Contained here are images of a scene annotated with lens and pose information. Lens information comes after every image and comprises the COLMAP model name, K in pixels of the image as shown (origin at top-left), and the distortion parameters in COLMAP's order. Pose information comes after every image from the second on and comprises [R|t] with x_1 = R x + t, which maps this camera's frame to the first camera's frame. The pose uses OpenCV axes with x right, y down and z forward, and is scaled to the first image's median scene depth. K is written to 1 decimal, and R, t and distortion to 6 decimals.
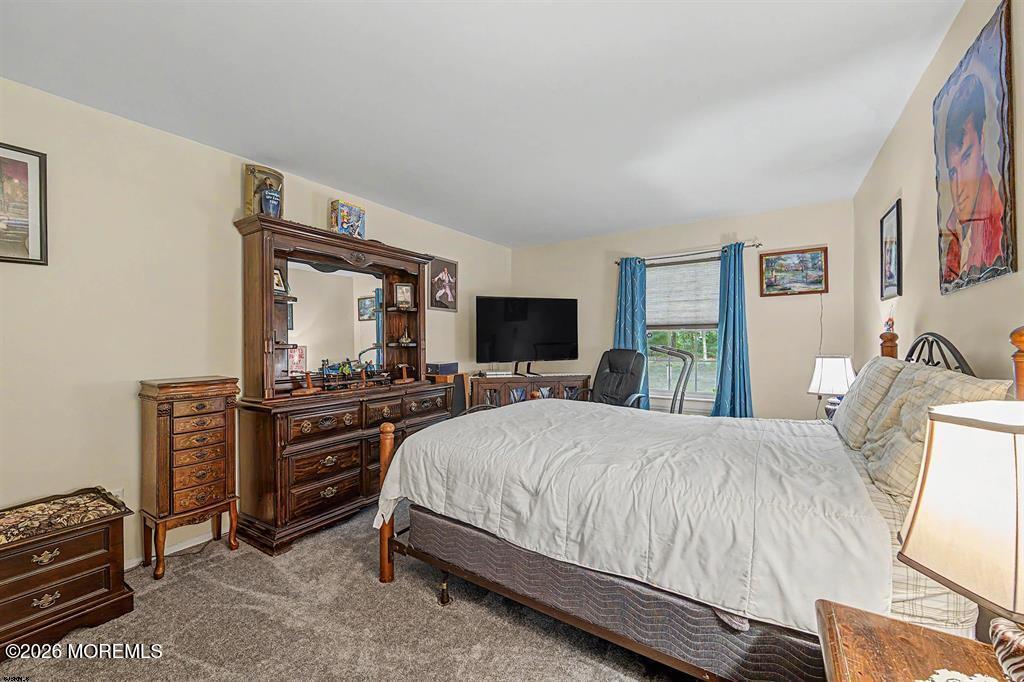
lens RADIAL K [[403.0, 0, 499.6], [0, 403.0, 342.2], [0, 0, 1]] dist [-0.002478, -0.000299]
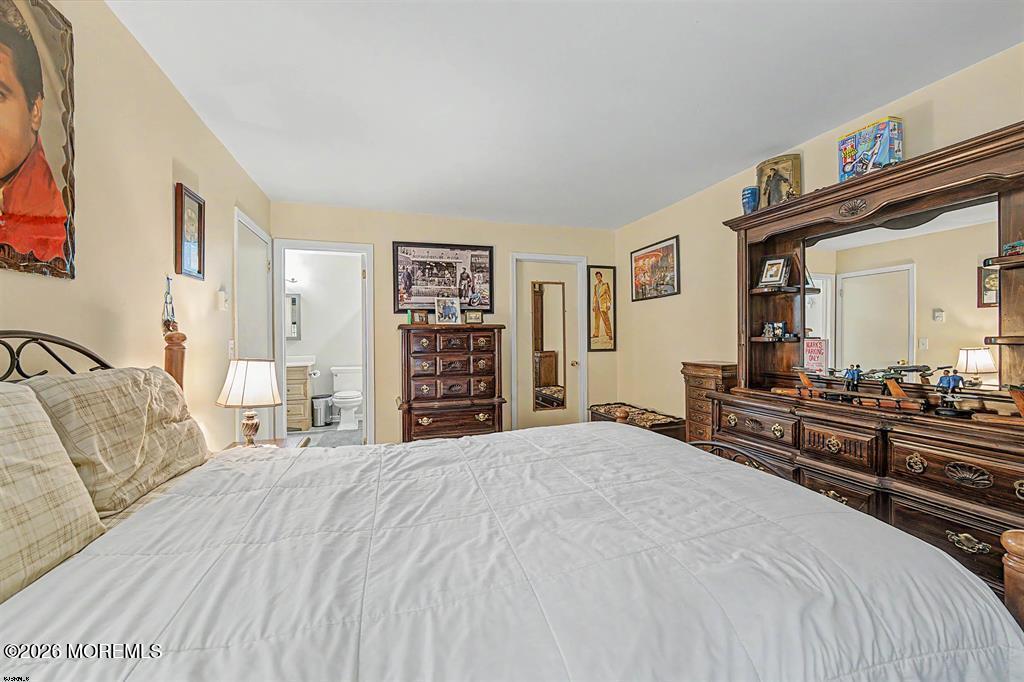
lens RADIAL K [[403.0, 0, 499.6], [0, 403.0, 342.2], [0, 0, 1]] dist [-0.002478, -0.000299]
pose [[-0.633848, 0.001108, -0.773457, 0.534953], [-0.015813, 0.999771, 0.014391, 0.011038], [0.773296, 0.021352, -0.633686, 0.983516]]
